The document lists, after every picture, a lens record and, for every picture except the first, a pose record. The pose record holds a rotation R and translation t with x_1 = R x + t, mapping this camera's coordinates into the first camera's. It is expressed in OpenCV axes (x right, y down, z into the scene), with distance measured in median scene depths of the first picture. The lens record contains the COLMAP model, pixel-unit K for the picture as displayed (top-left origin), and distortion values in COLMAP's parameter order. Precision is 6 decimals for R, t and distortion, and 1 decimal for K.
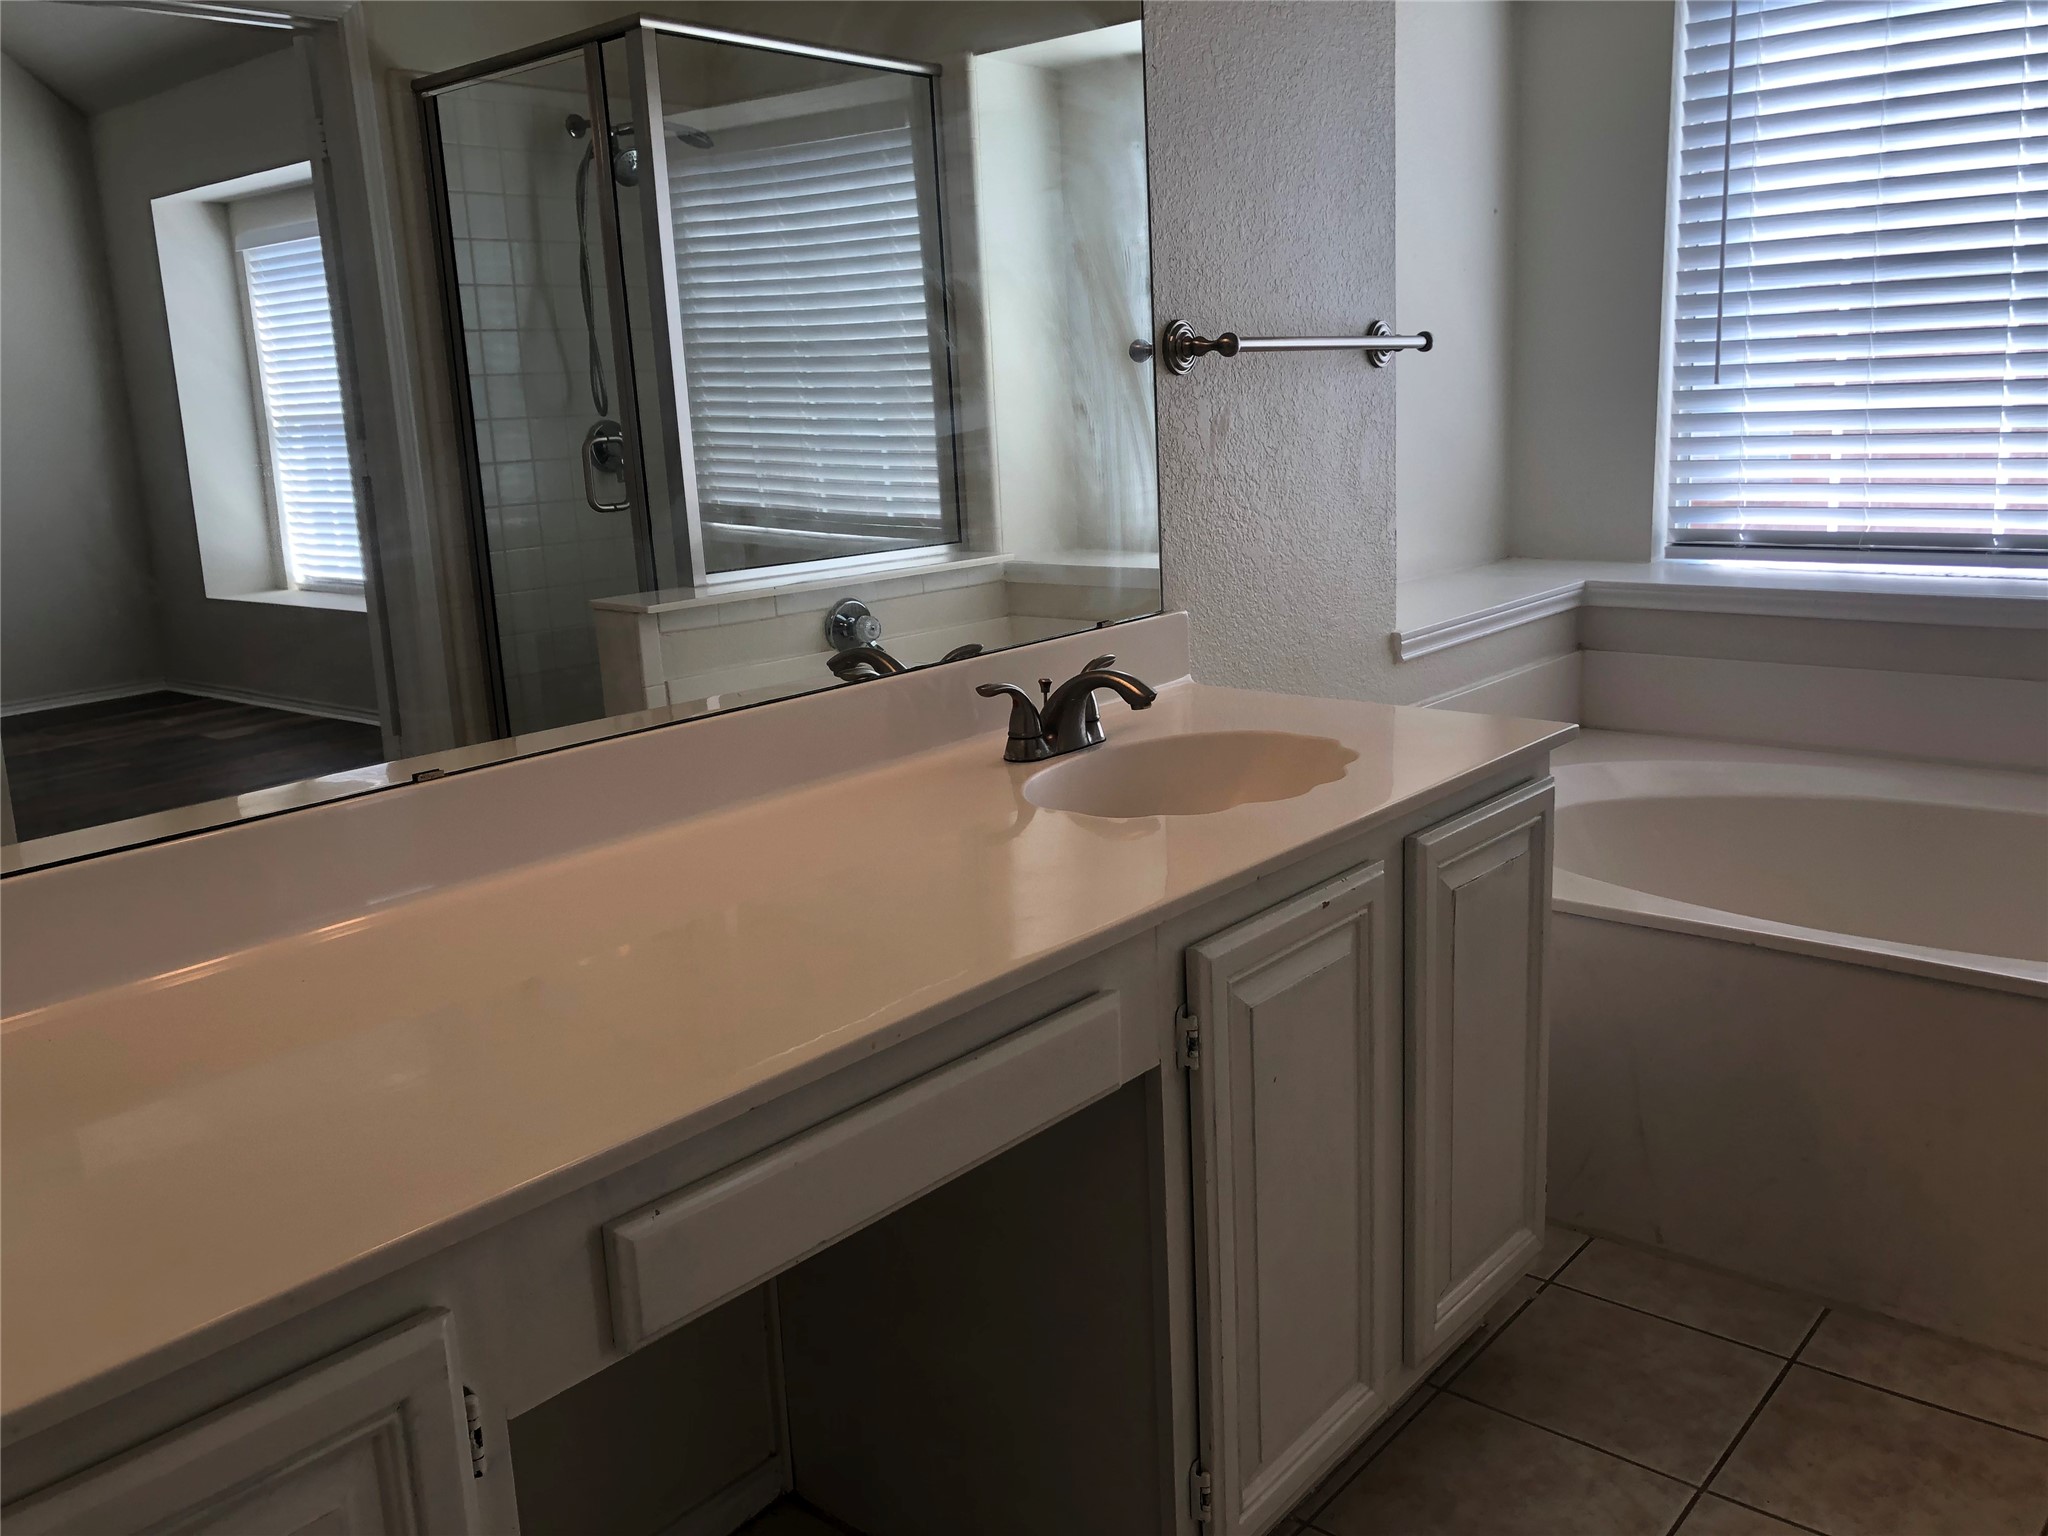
lens RADIAL K [[1687.8, 0, 1022.6], [0, 1687.8, 755.3], [0, 0, 1]] dist [0.046861, -0.043063]
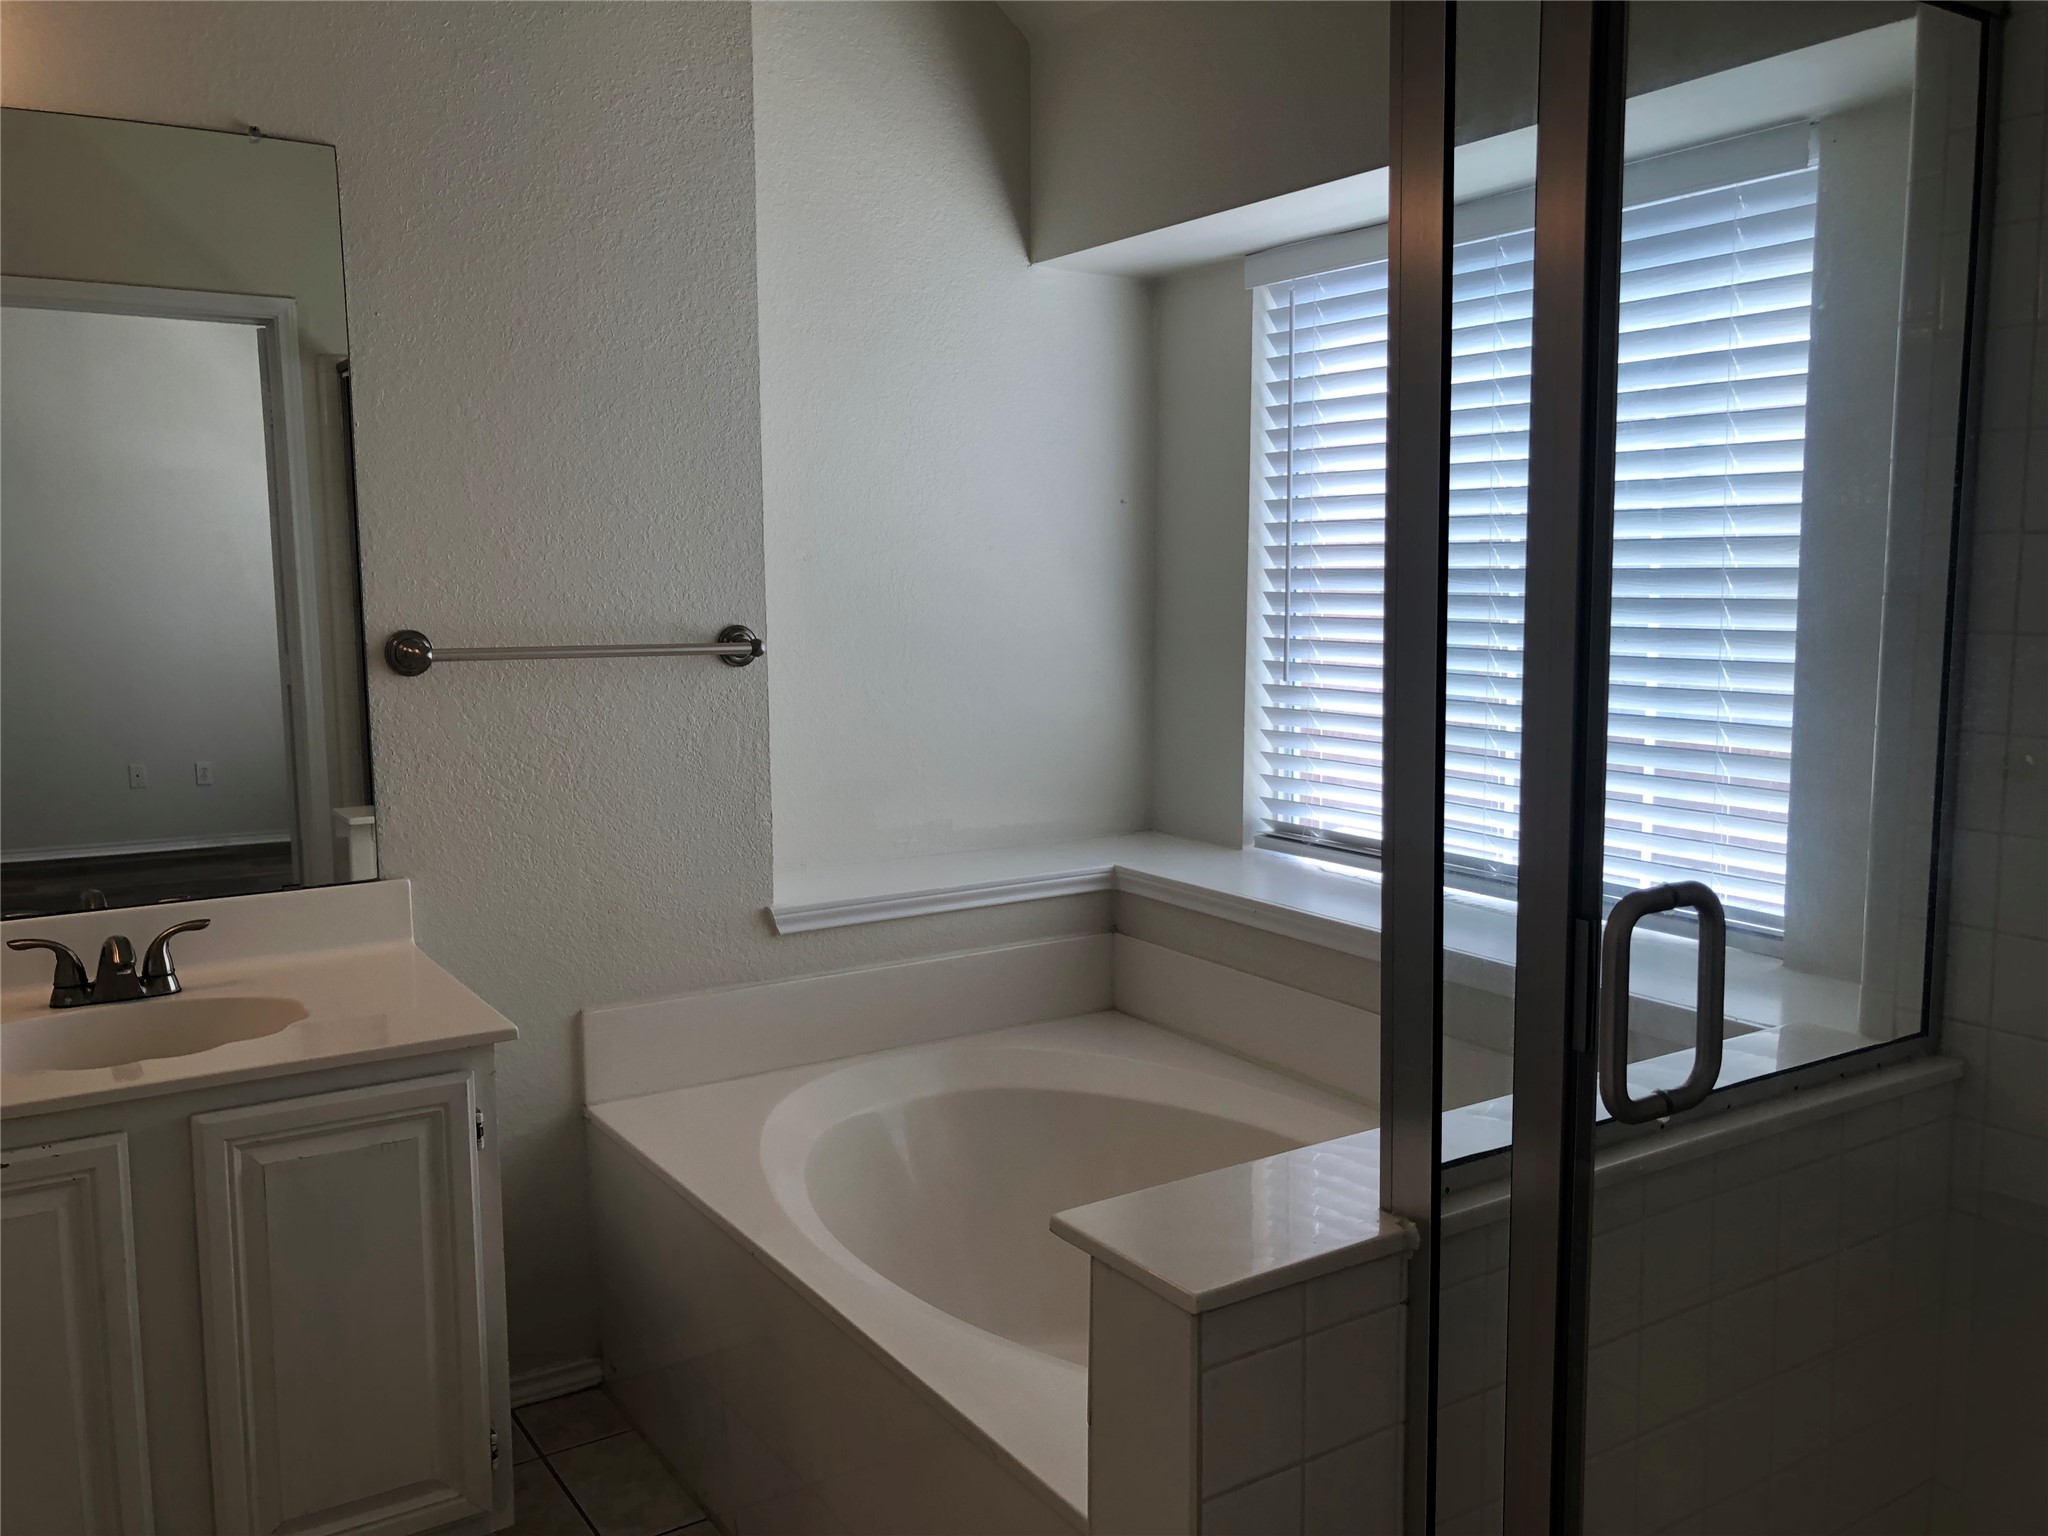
lens RADIAL K [[1687.8, 0, 1030.5], [0, 1687.8, 780.1], [0, 0, 1]] dist [0.046861, -0.043063]
pose [[0.959077, 0.070258, -0.274291, 0.557338], [-0.093995, 0.992792, -0.074363, -0.074099], [0.267089, 0.097102, 0.958767, 0.010818]]
